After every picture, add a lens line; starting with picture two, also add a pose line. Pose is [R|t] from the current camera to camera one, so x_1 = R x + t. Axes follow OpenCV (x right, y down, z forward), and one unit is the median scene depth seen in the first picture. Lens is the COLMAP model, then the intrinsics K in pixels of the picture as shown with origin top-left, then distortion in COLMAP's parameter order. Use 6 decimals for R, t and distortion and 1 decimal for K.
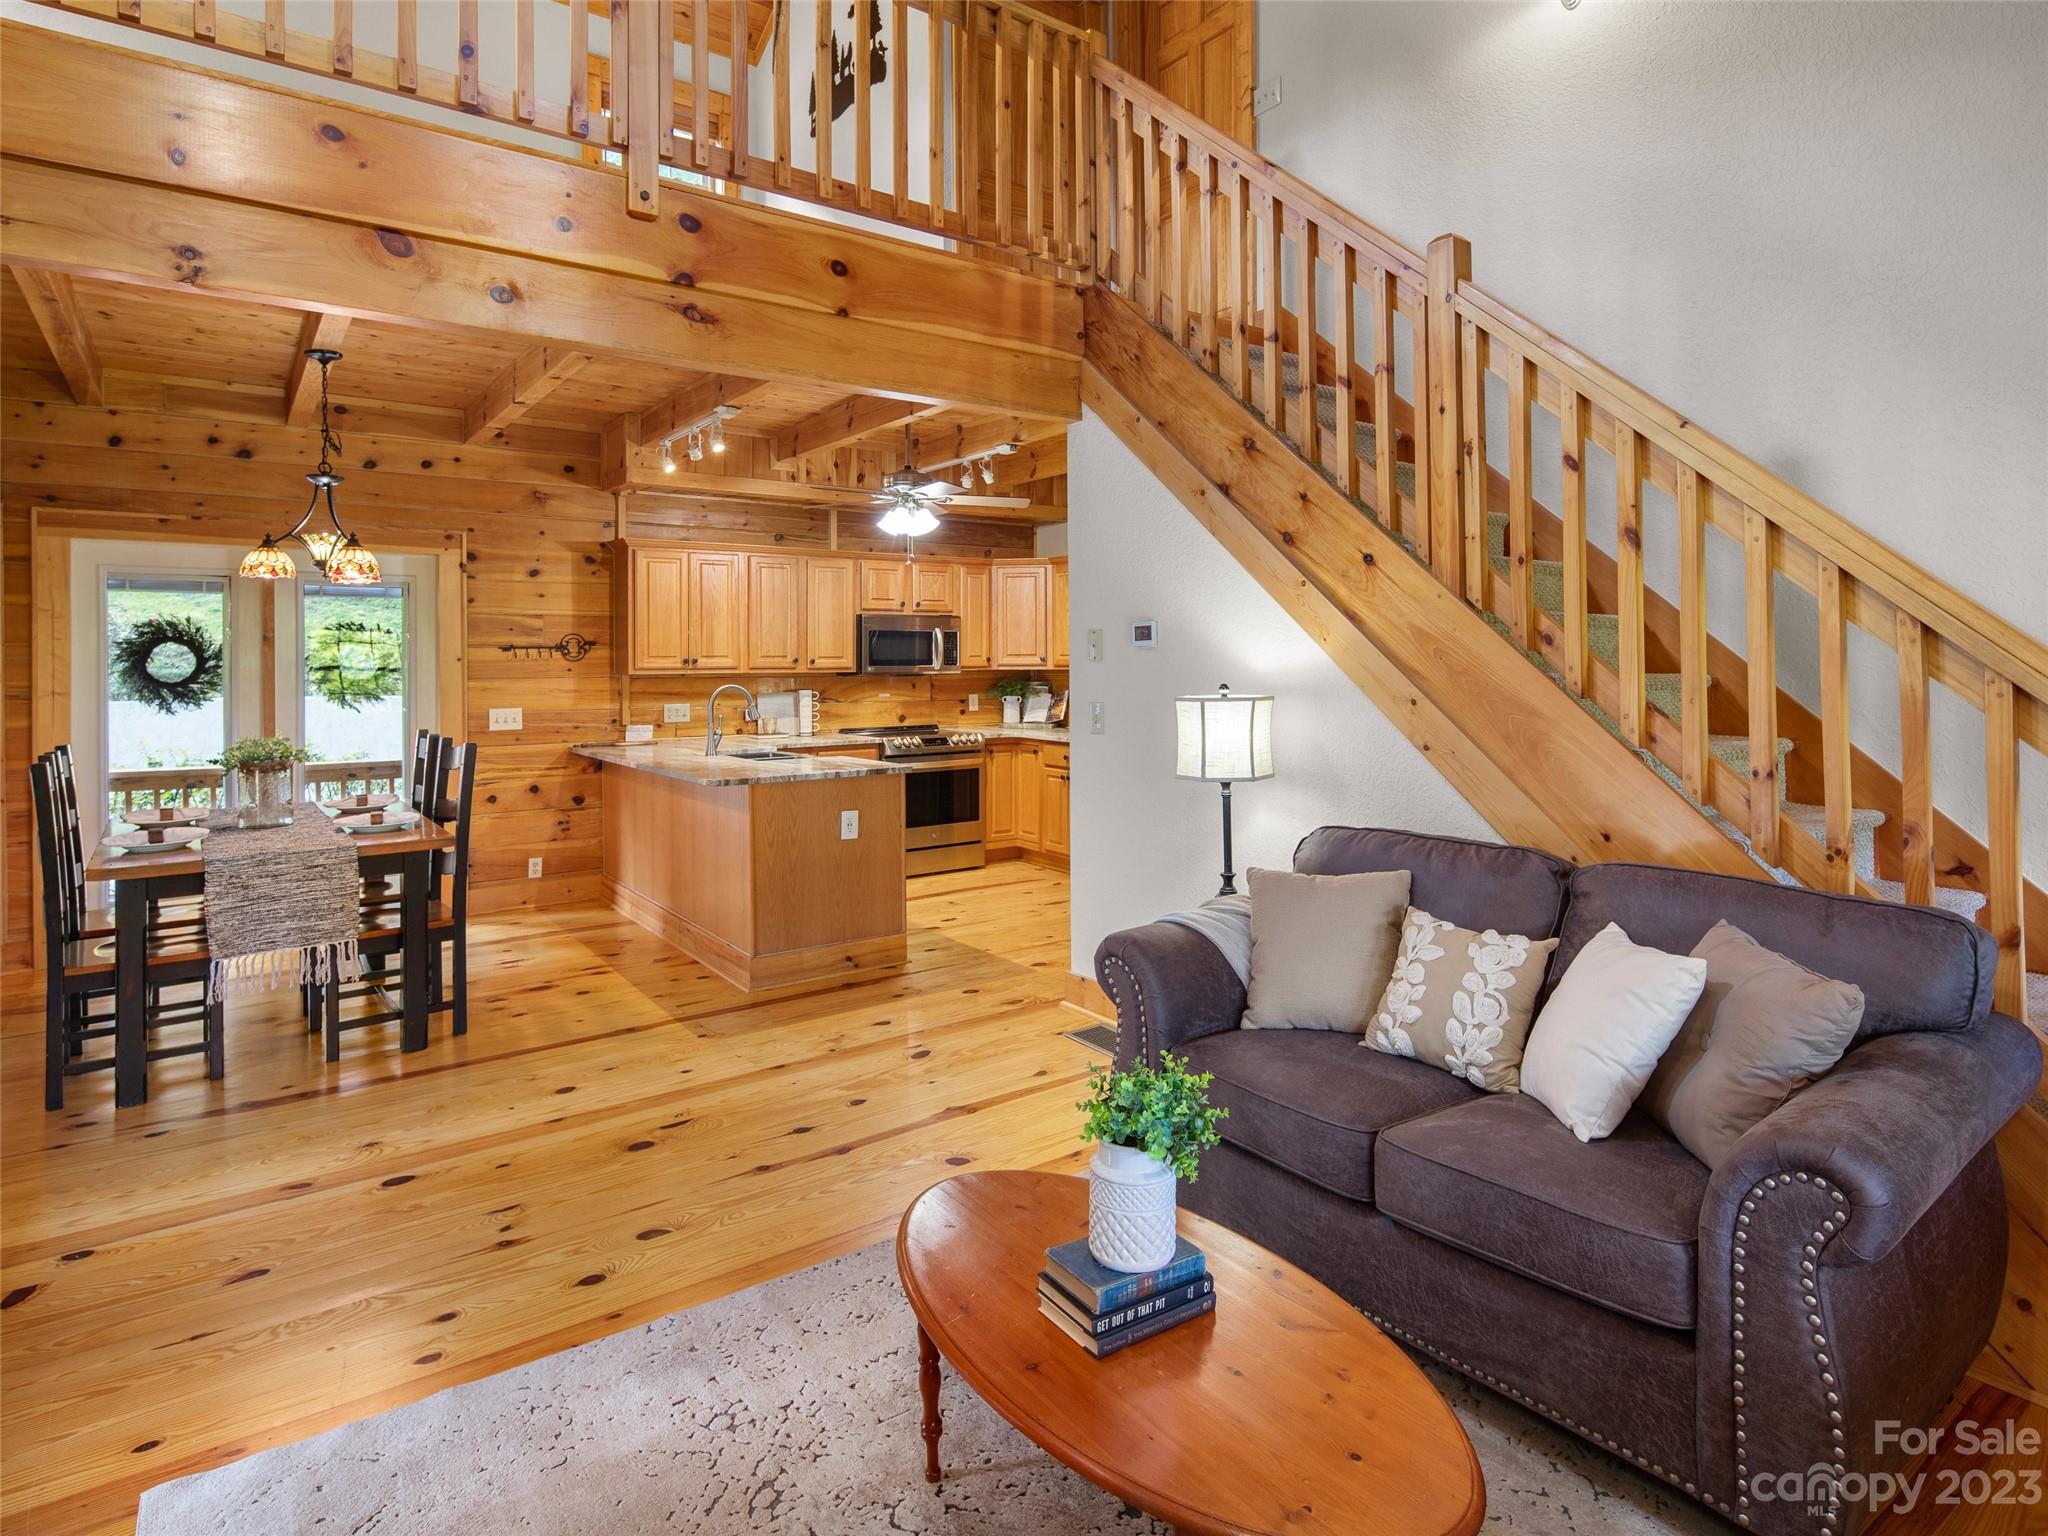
lens RADIAL K [[1126.9, 0, 1086.7], [0, 1126.9, 658.3], [0, 0, 1]] dist [0.006323, -0.007800]
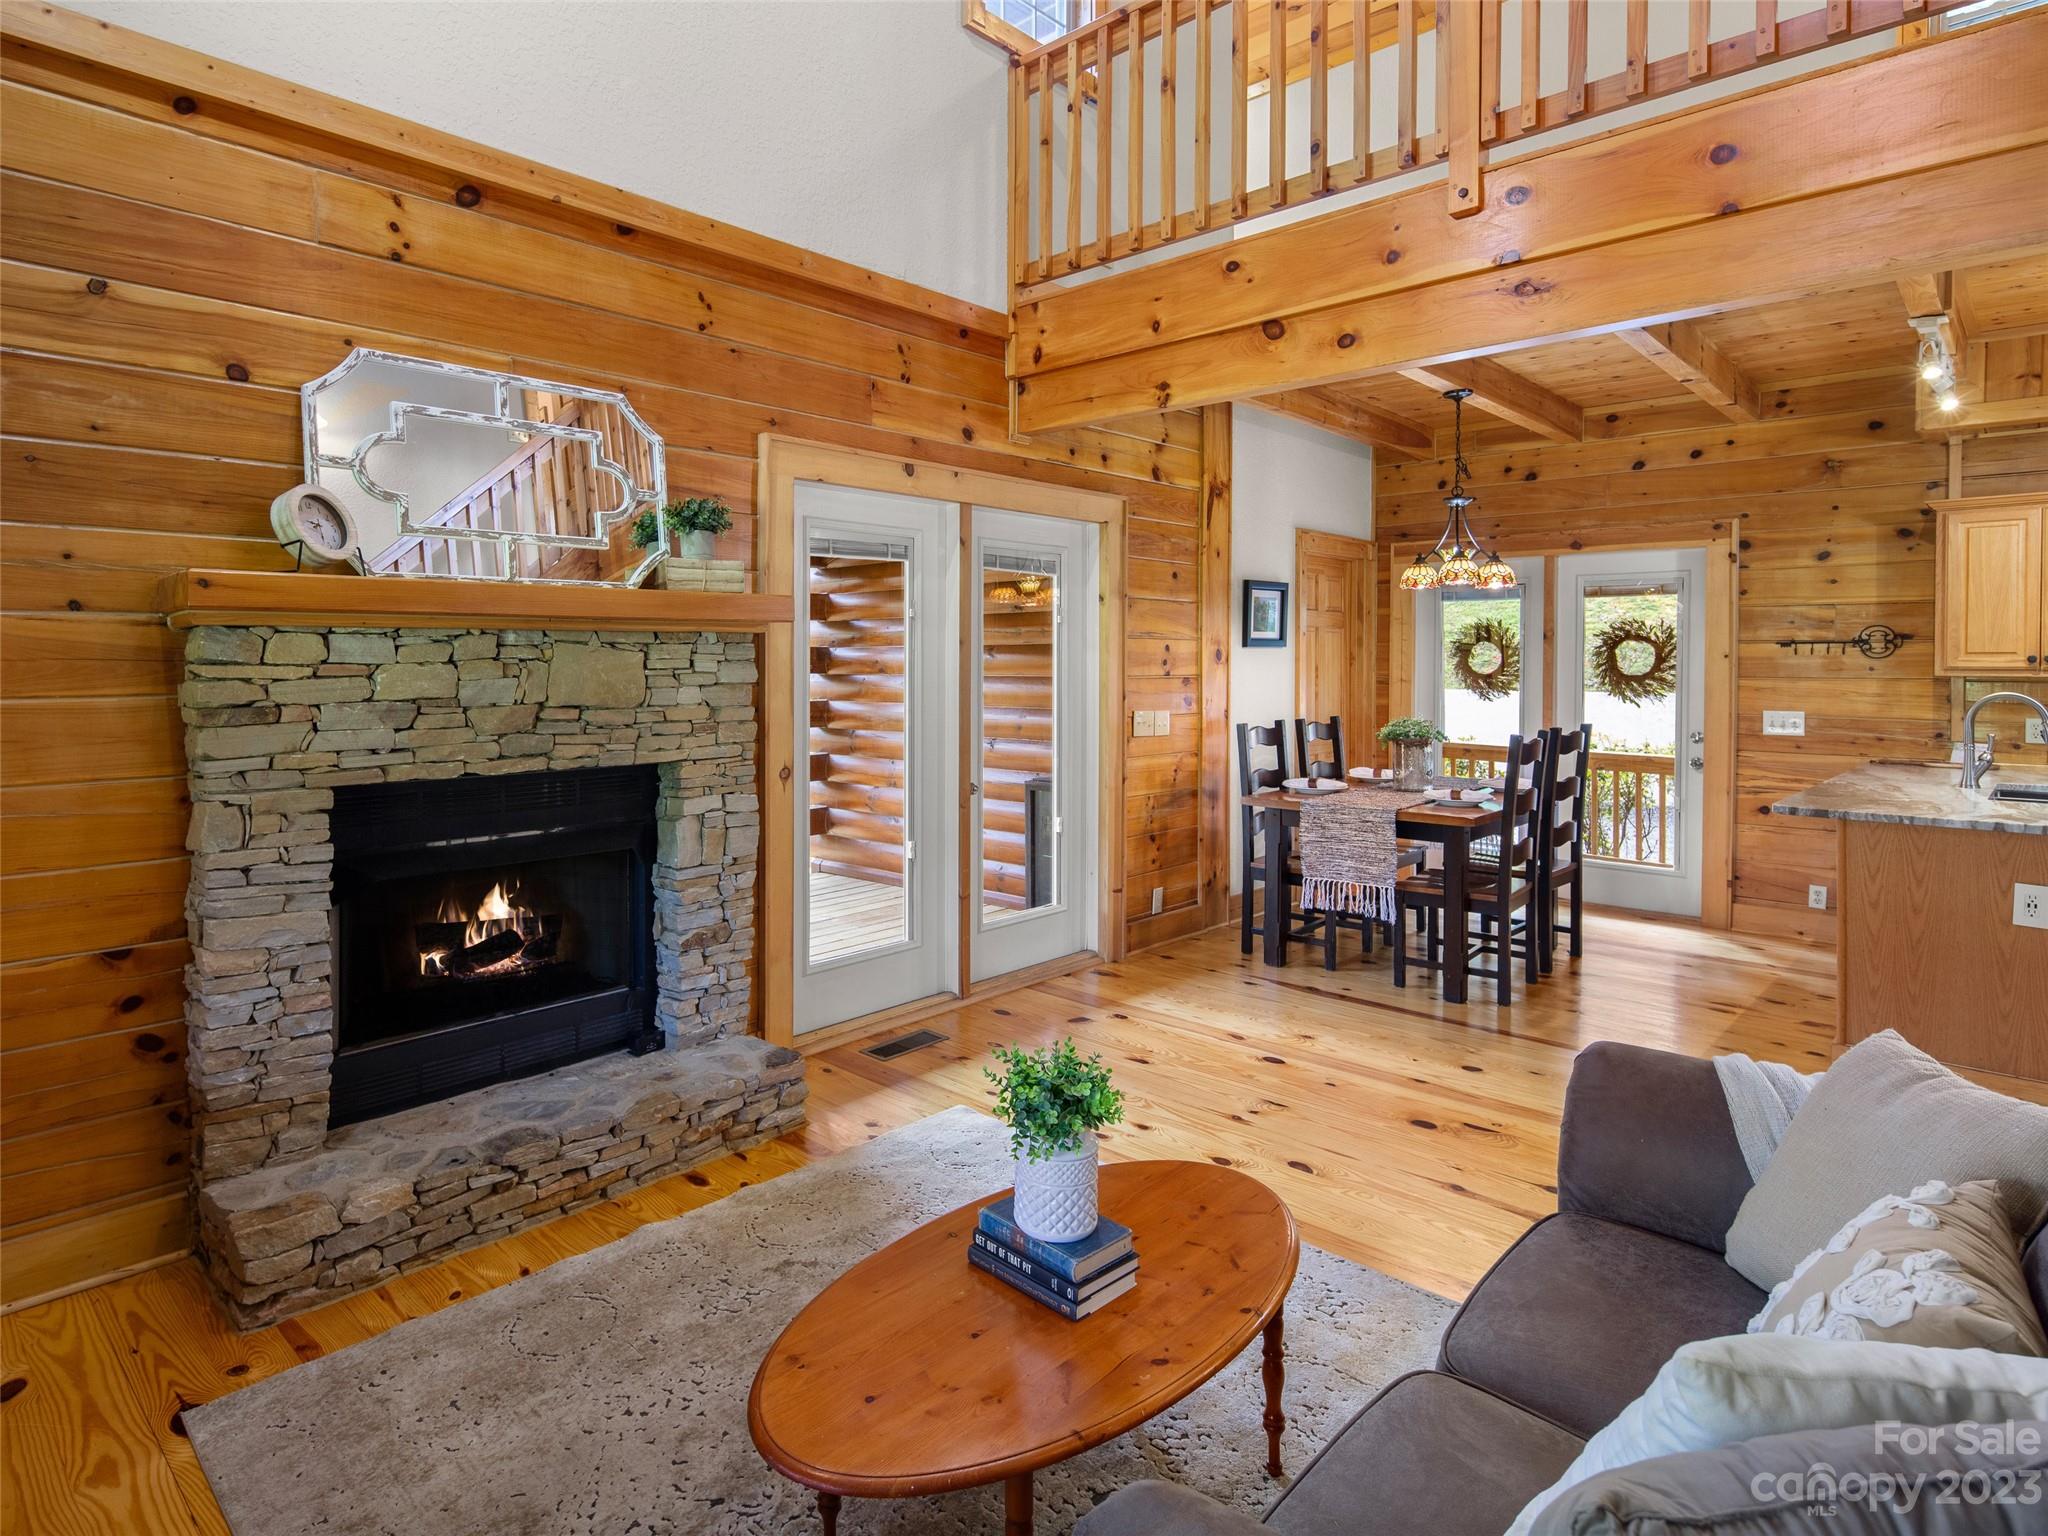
lens RADIAL K [[1126.9, 0, 902.6], [0, 1126.9, 677.0], [0, 0, 1]] dist [0.006323, -0.007800]
pose [[0.117798, 0.020630, -0.992823, 0.285313], [-0.001263, 0.999786, 0.020625, -0.000019], [0.993037, -0.001176, 0.117799, 0.200463]]
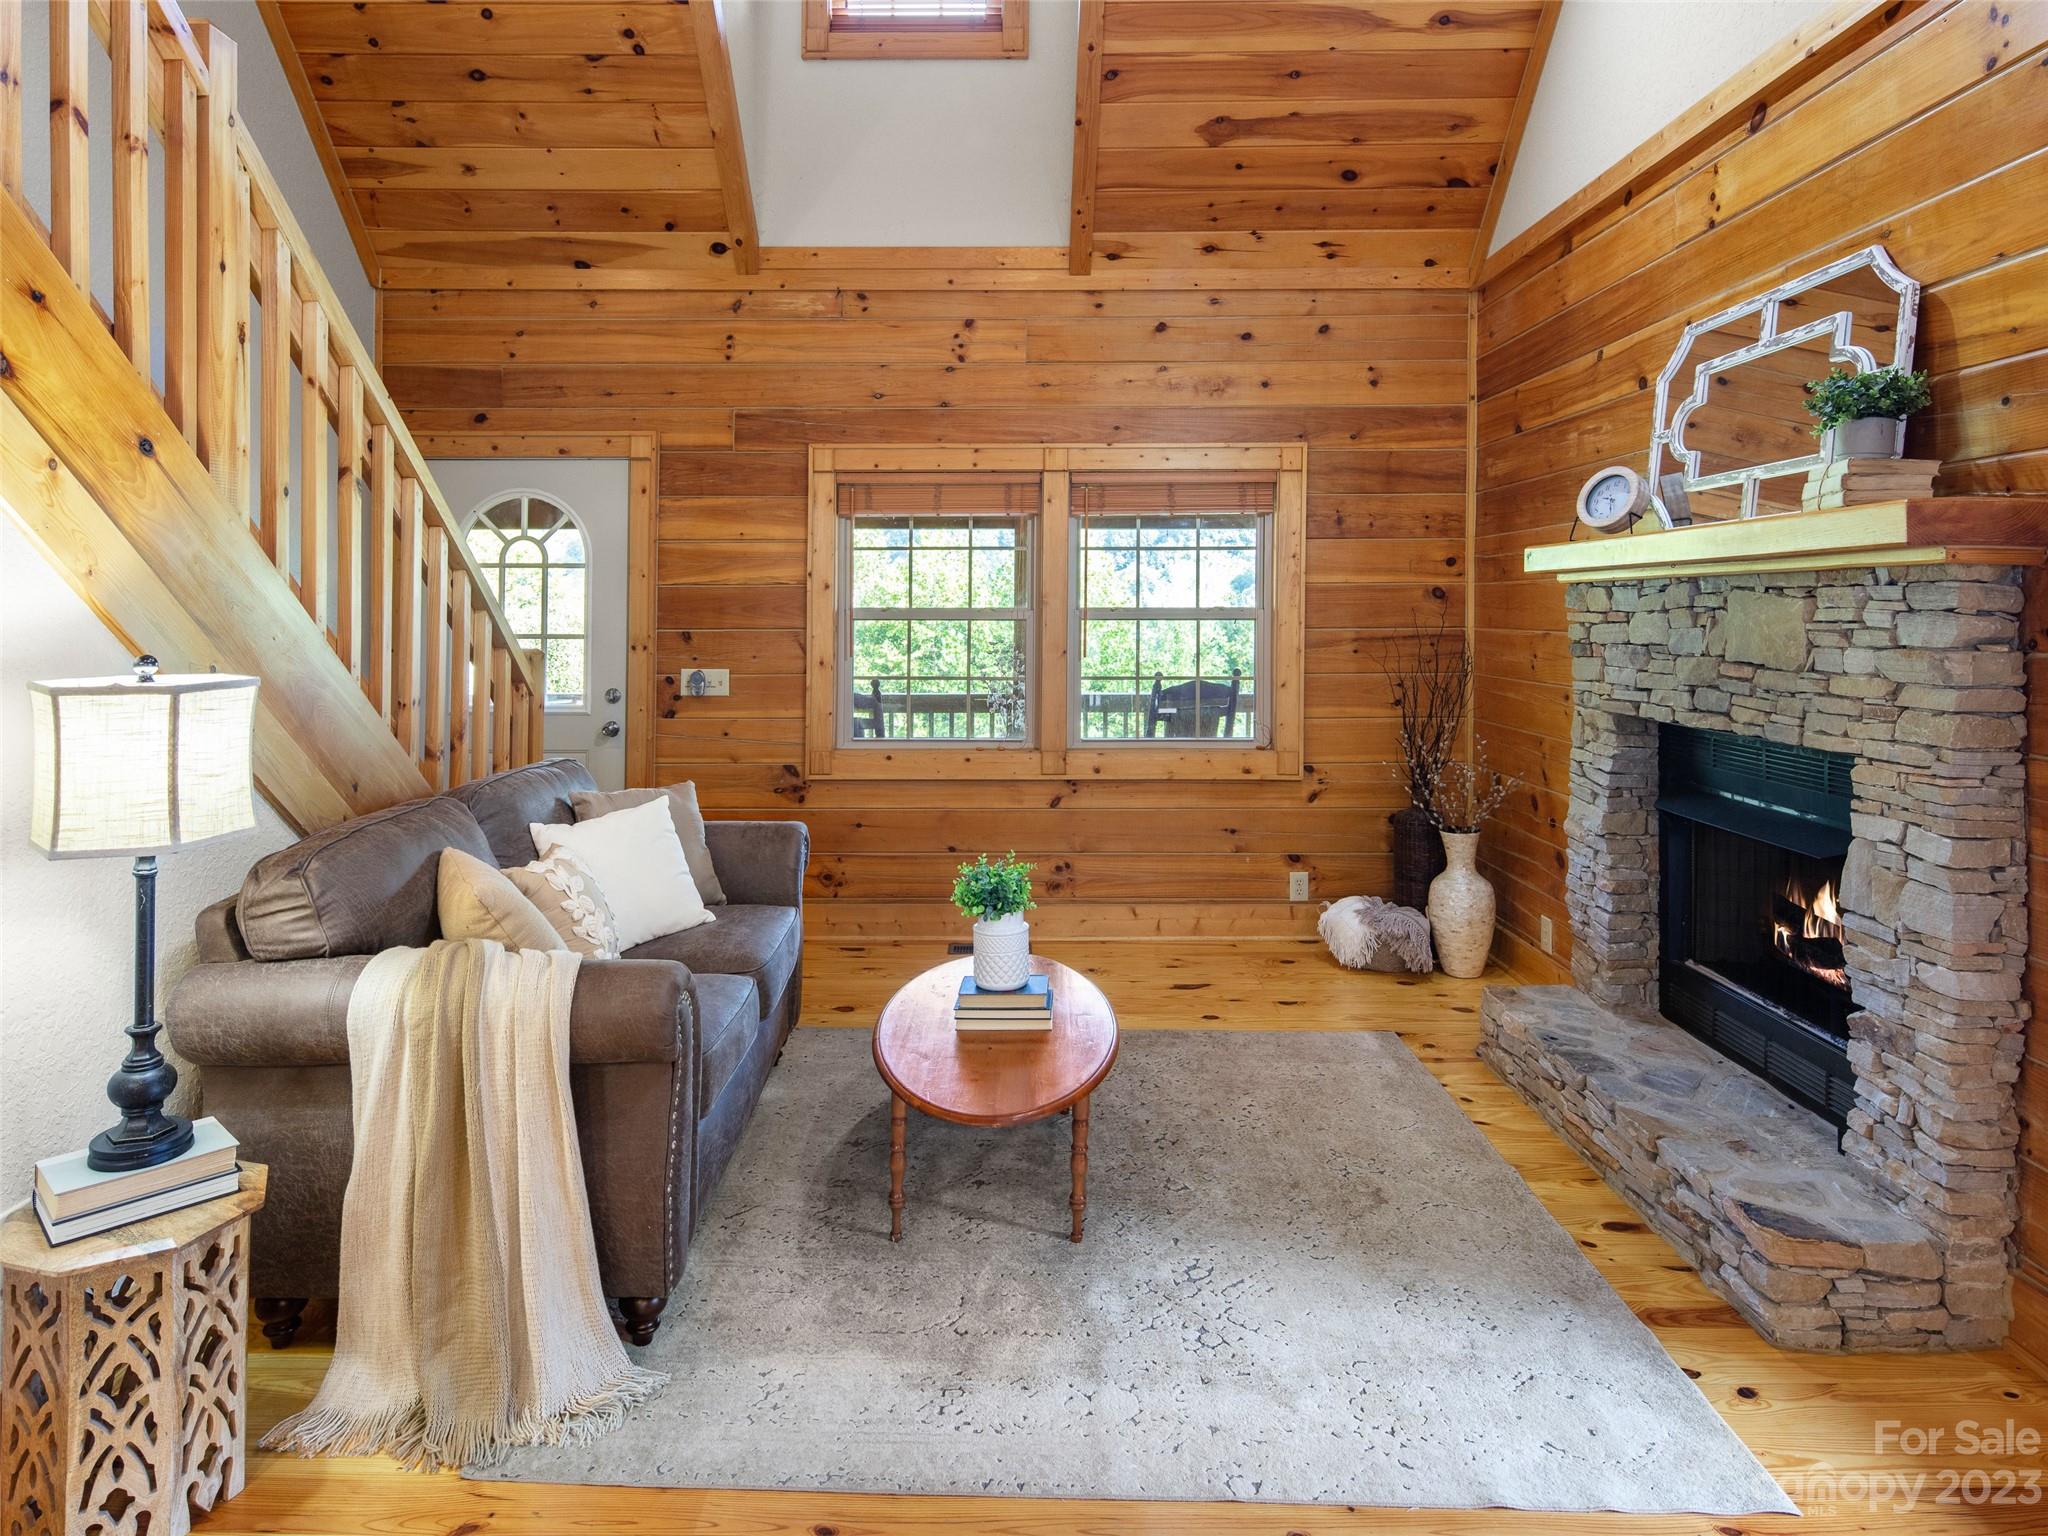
lens RADIAL K [[1183.0, 0, 1002.8], [0, 1183.0, 599.3], [0, 0, 1]] dist [0.008826, -0.005483]
pose [[-0.780793, 0.008591, 0.624731, -0.276257], [0.003551, 0.999950, -0.009313, 0.002277], [-0.624780, -0.005053, -0.780784, 0.633238]]
